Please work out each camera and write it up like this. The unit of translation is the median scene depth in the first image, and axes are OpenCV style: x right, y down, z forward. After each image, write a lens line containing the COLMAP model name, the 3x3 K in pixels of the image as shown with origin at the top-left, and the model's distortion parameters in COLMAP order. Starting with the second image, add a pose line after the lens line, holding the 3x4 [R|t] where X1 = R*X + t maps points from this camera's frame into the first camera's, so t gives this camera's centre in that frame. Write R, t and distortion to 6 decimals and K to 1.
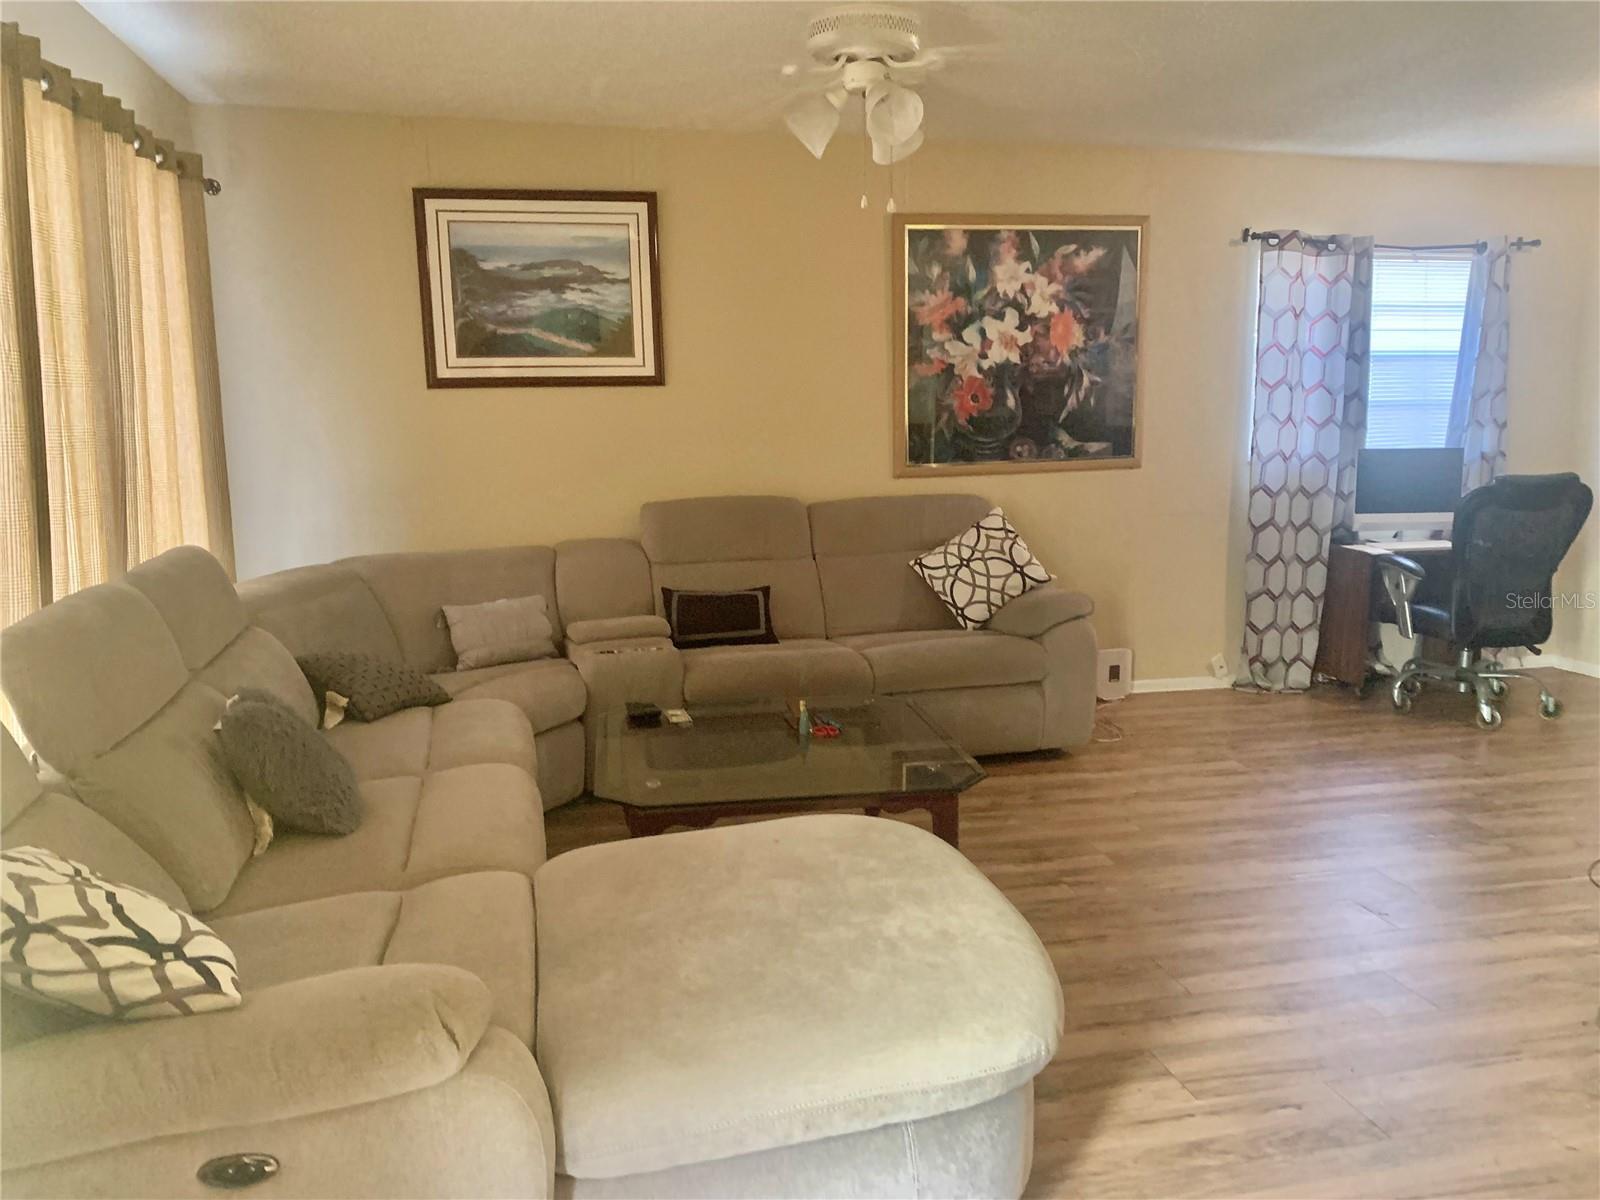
lens RADIAL K [[1242.5, 0, 785.7], [0, 1242.5, 611.5], [0, 0, 1]] dist [0.034858, -0.035788]
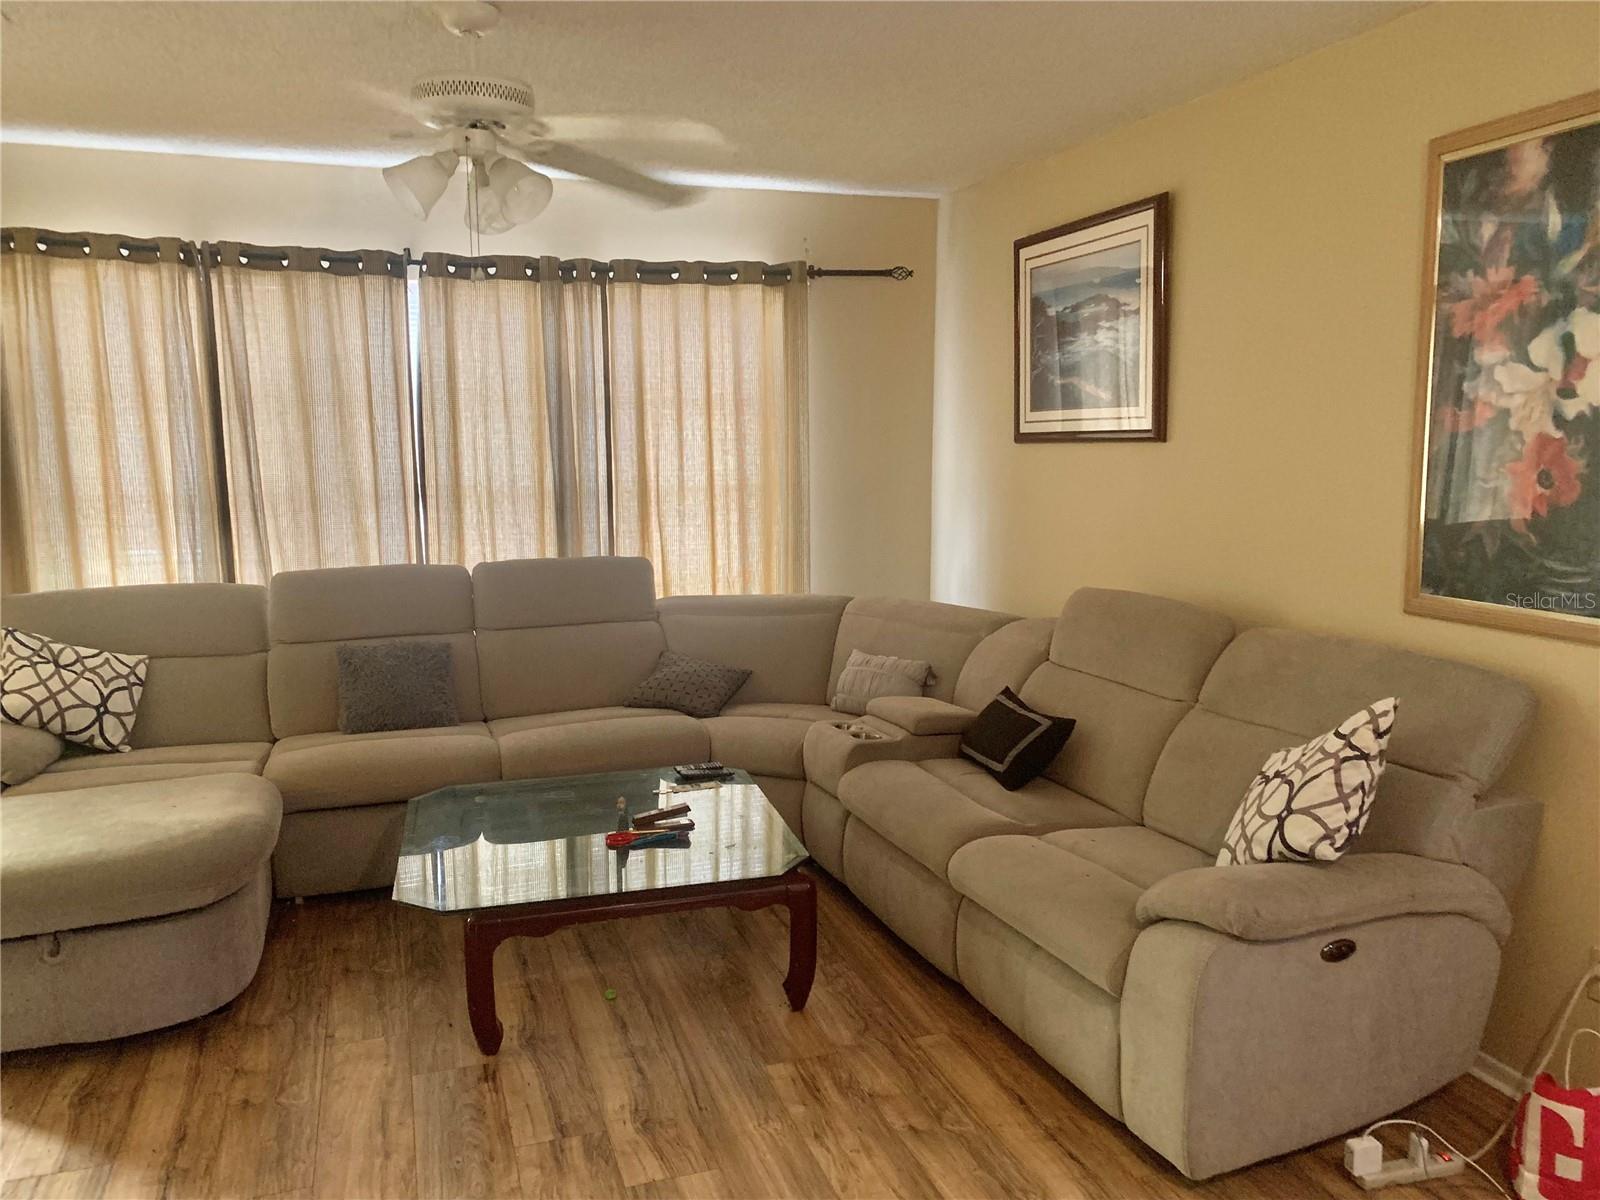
lens RADIAL K [[1242.5, 0, 802.9], [0, 1242.5, 603.6], [0, 0, 1]] dist [0.034858, -0.035788]
pose [[0.095162, 0.148150, -0.984376, 0.631950], [-0.161763, 0.978021, 0.131556, -0.146517], [0.982231, 0.146717, 0.117036, 0.691927]]
